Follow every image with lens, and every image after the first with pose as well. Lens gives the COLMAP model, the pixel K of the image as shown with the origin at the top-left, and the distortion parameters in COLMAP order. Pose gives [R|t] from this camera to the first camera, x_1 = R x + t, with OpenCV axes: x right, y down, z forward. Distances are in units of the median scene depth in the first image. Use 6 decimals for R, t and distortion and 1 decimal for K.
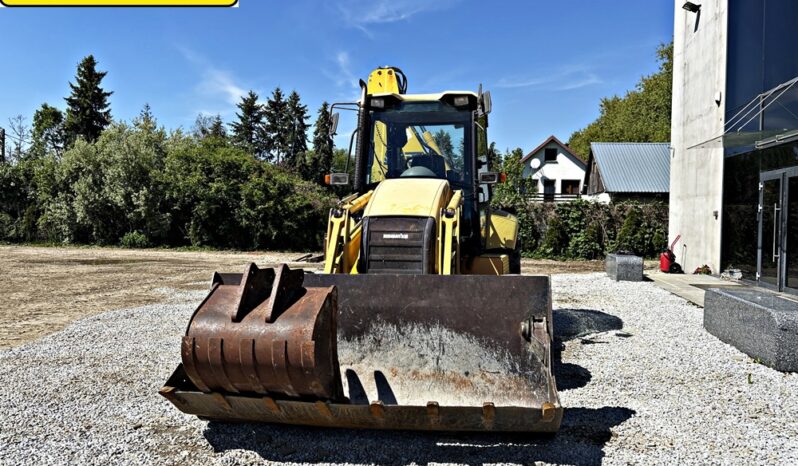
lens RADIAL K [[603.9, 0, 393.0], [0, 603.9, 229.1], [0, 0, 1]] dist [0.042295, -0.050610]
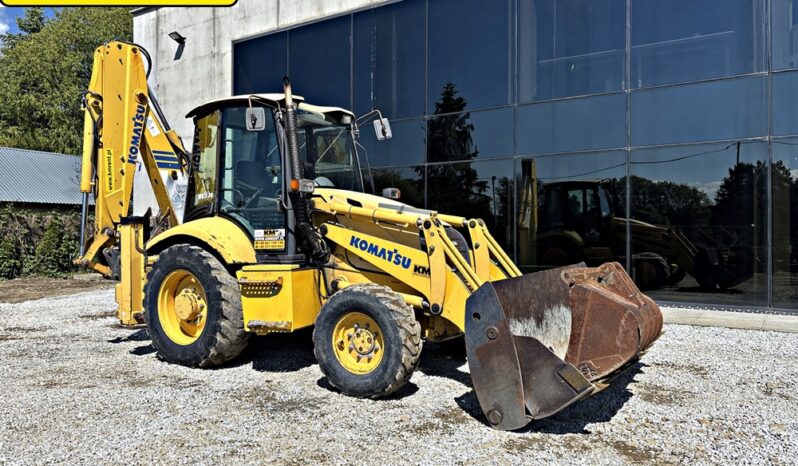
lens RADIAL K [[603.9, 0, 394.5], [0, 603.9, 229.9], [0, 0, 1]] dist [0.042295, -0.050610]
pose [[0.399983, -0.008325, 0.916485, -0.485814], [0.026068, 0.999658, -0.002296, -0.006262], [-0.916152, 0.024809, 0.400063, 0.287128]]
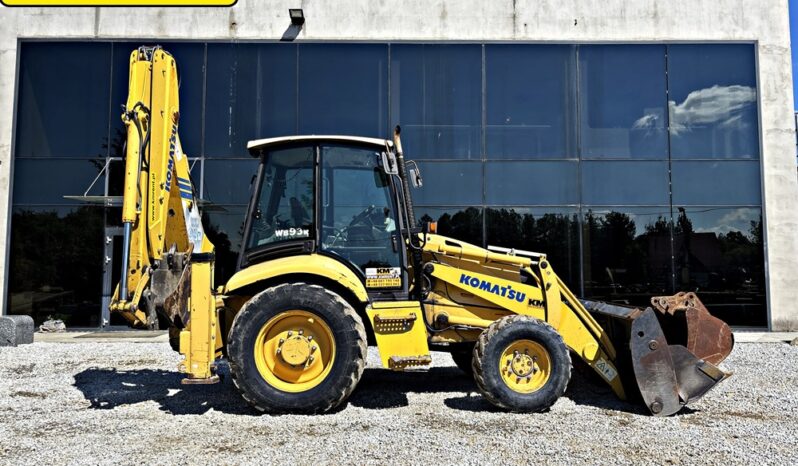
lens RADIAL K [[603.9, 0, 402.5], [0, 603.9, 230.3], [0, 0, 1]] dist [0.042295, -0.050610]
pose [[-0.190204, 0.059476, 0.979941, -0.586085], [0.020717, 0.998184, -0.056563, -0.013727], [-0.981526, 0.009543, -0.191091, 0.692240]]
